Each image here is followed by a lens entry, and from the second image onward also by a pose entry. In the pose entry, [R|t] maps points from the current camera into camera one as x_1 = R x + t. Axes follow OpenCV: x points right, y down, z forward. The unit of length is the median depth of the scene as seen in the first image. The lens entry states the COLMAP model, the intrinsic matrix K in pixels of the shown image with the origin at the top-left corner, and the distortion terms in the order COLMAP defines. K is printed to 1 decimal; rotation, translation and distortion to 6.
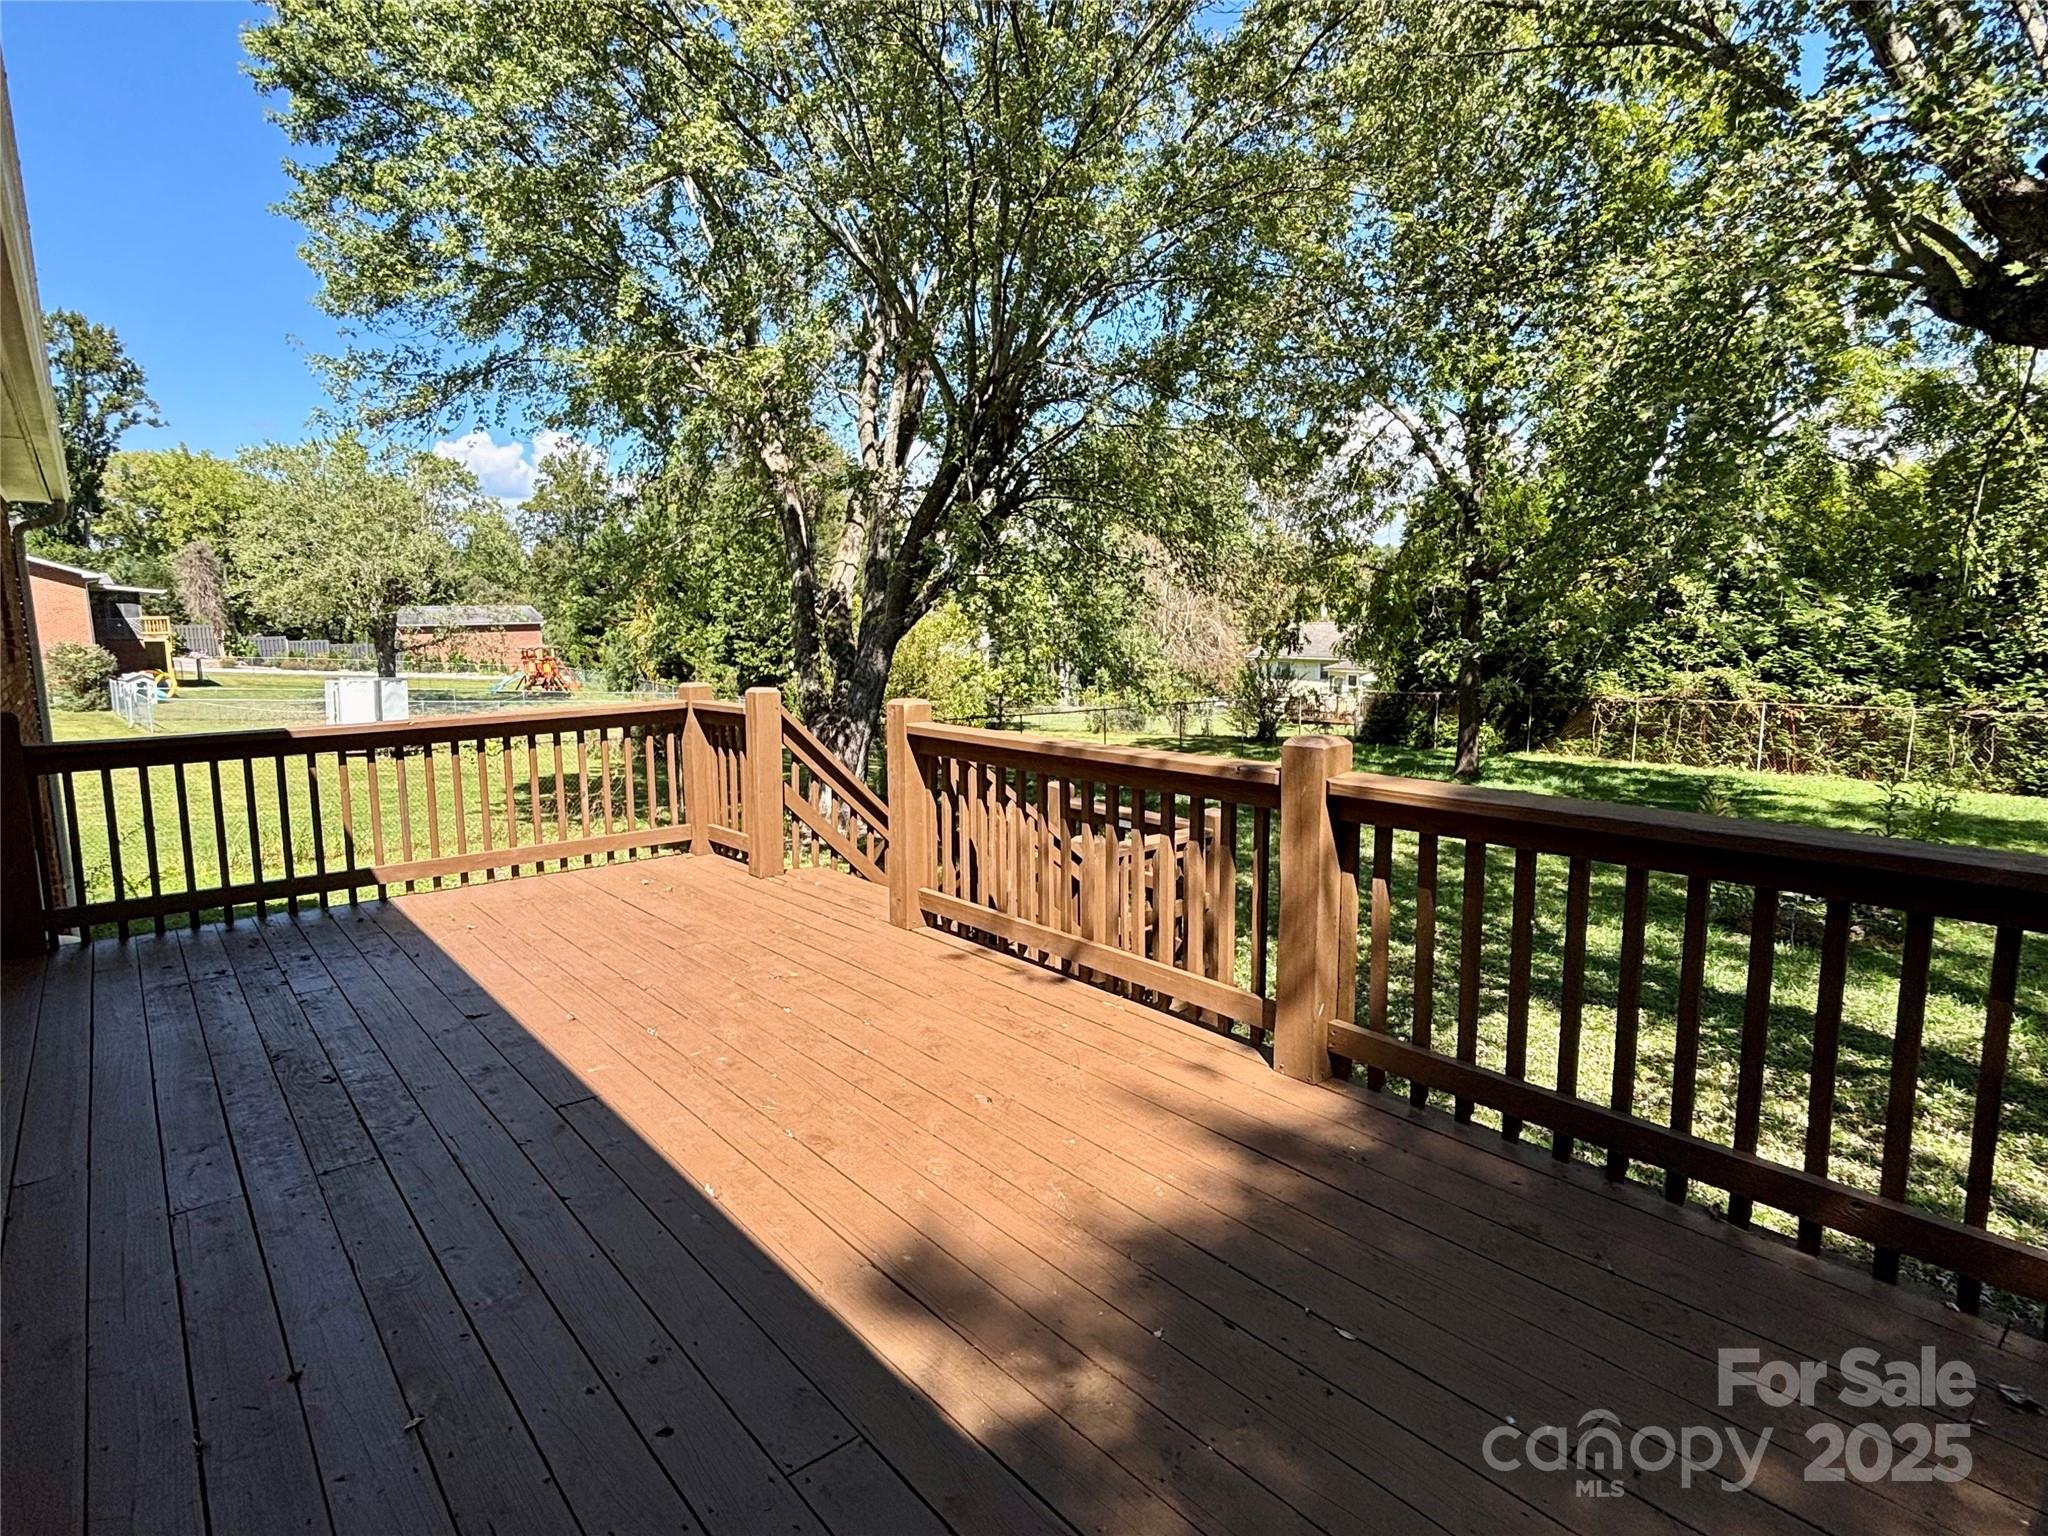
lens RADIAL K [[1103.6, 0, 1024.0], [0, 1103.6, 768.0], [0, 0, 1]] dist [0.014508, -0.000125]
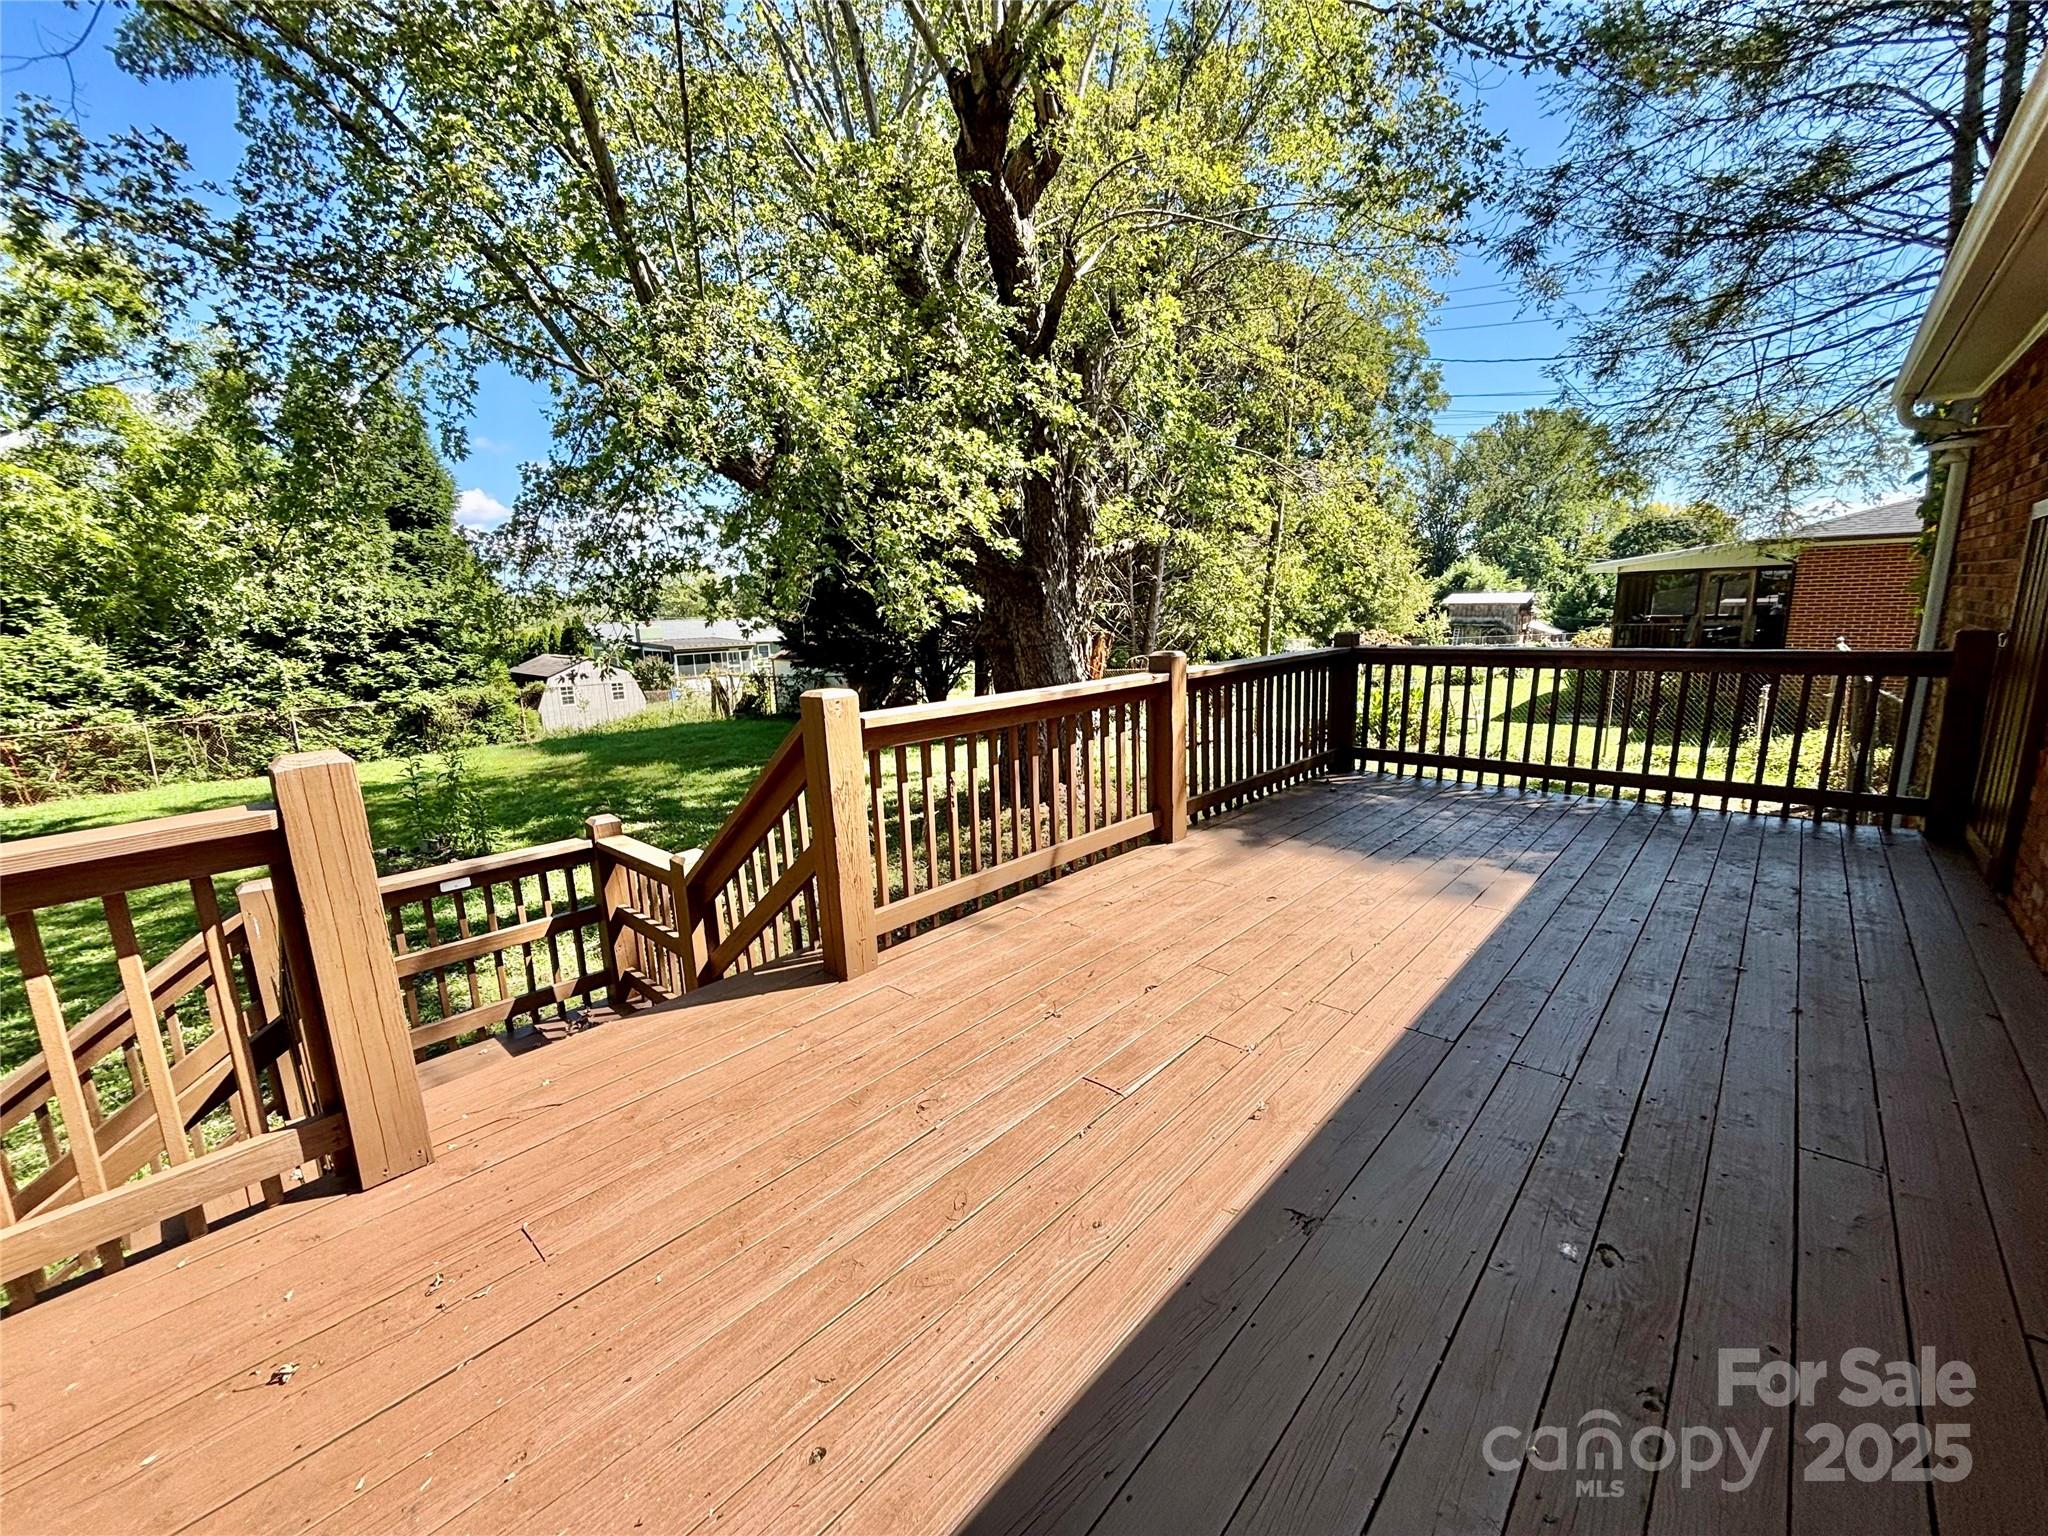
lens RADIAL K [[827.6, 0, 1024.0], [0, 827.6, 768.0], [0, 0, 1]] dist [0.009217, -0.000020]
pose [[-0.148985, -0.177749, 0.972733, -0.176968], [0.174508, 0.963546, 0.202798, -0.025849], [-0.973319, 0.199964, -0.112535, 0.237516]]
